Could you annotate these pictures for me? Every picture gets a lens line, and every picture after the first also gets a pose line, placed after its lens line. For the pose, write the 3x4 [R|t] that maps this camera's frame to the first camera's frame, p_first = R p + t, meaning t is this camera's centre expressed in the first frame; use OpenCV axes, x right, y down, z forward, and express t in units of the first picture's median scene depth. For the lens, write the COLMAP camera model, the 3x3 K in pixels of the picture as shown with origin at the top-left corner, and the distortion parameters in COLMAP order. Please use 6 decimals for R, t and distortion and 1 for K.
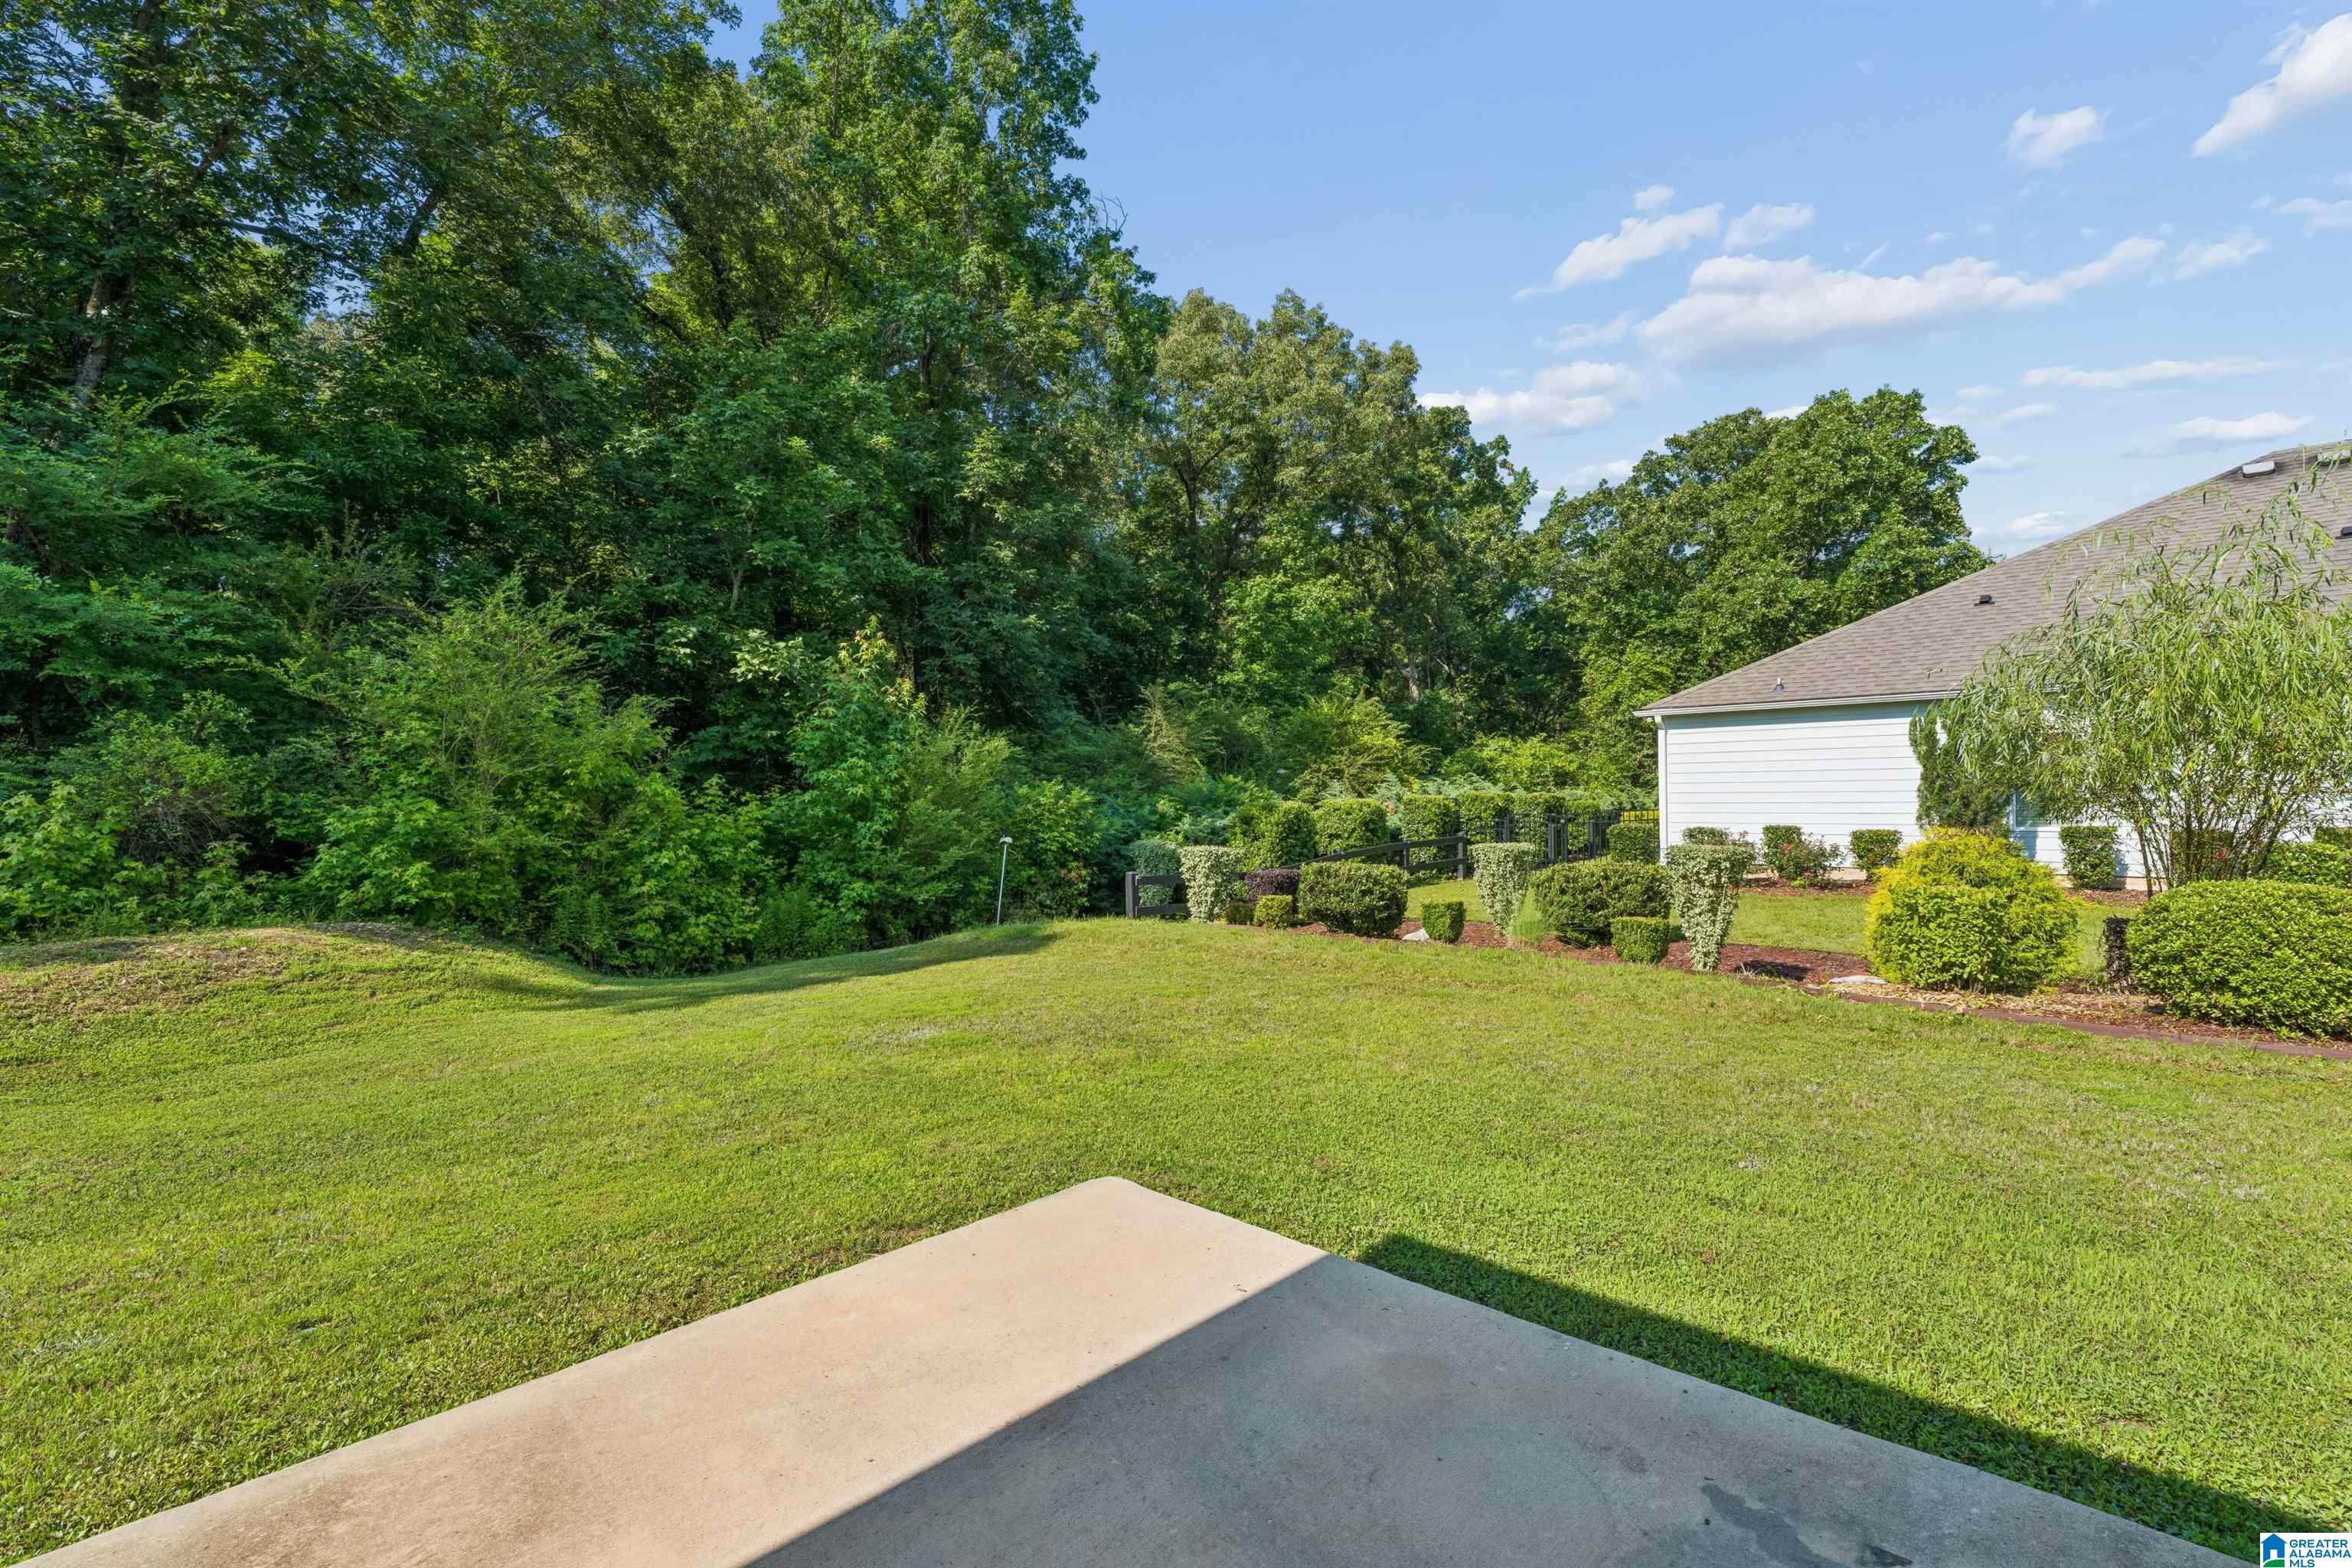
lens RADIAL K [[1060.8, 0, 1183.0], [0, 1060.8, 789.8], [0, 0, 1]] dist [-0.007513, 0.003092]
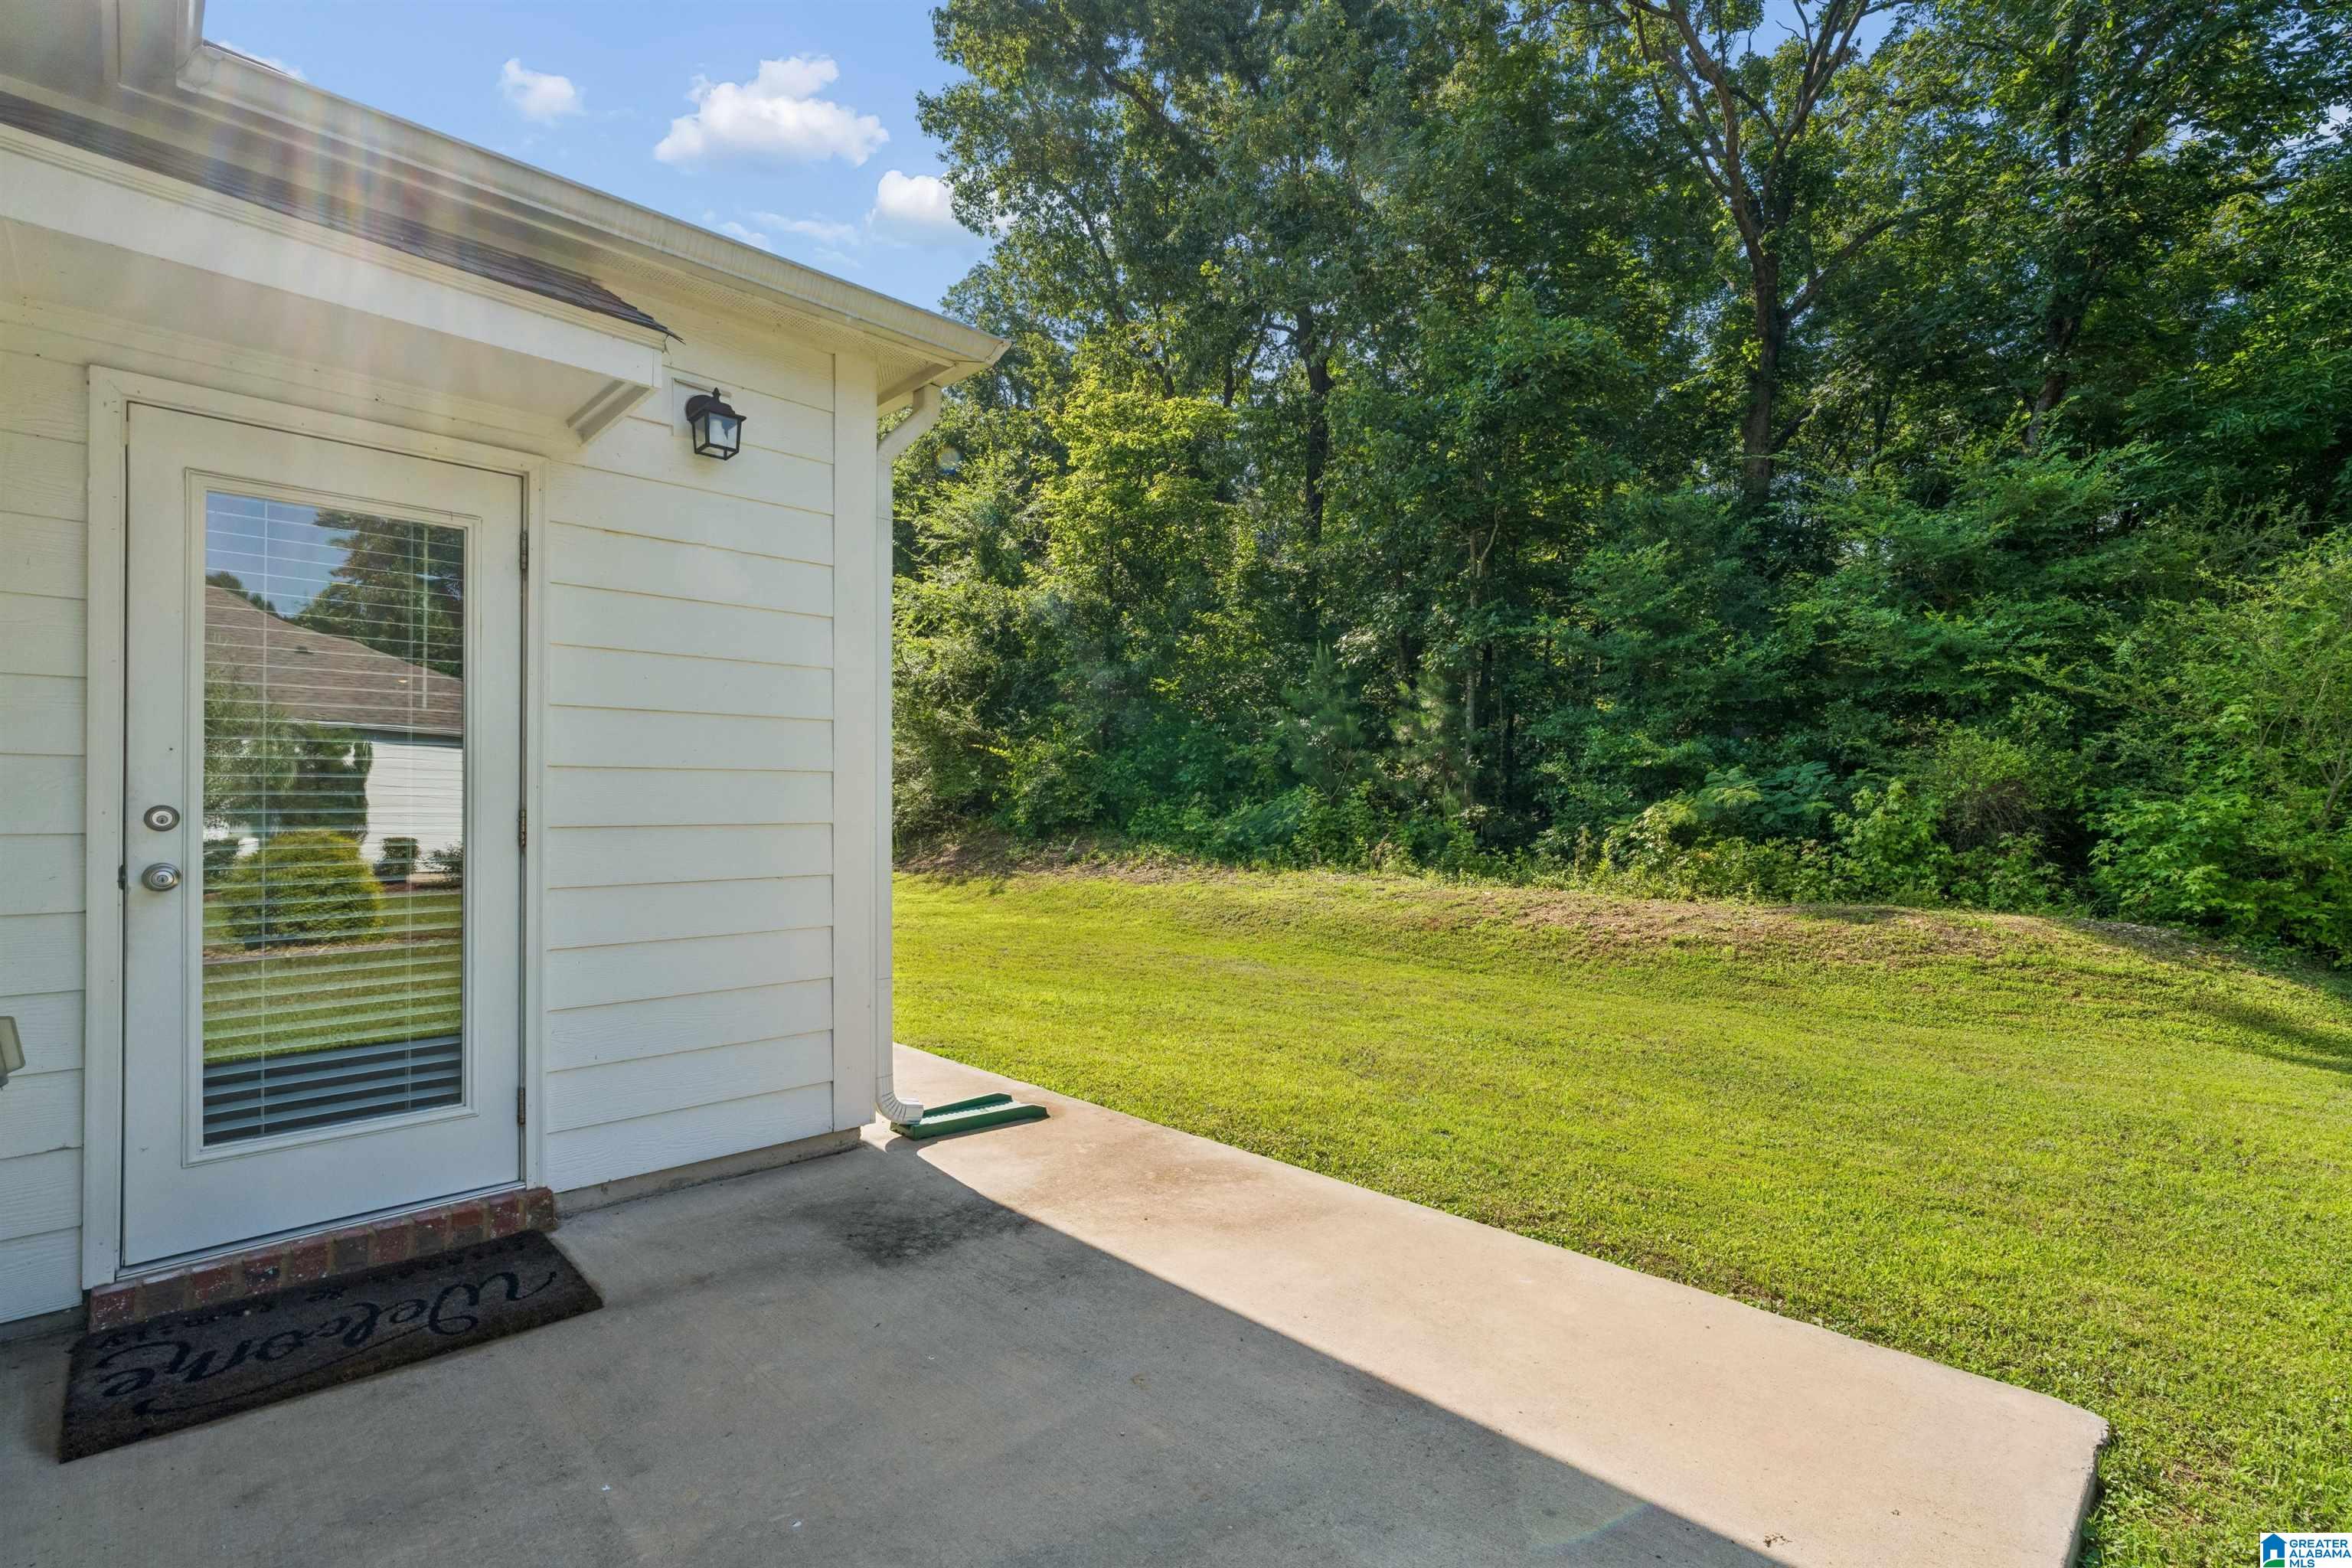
lens RADIAL K [[1060.8, 0, 1182.4], [0, 1060.8, 786.9], [0, 0, 1]] dist [-0.007513, 0.003092]
pose [[-0.015137, -0.003204, -0.999880, 0.193893], [0.002060, 0.999993, -0.003236, 0.004322], [0.999883, -0.002109, -0.015130, 0.180567]]
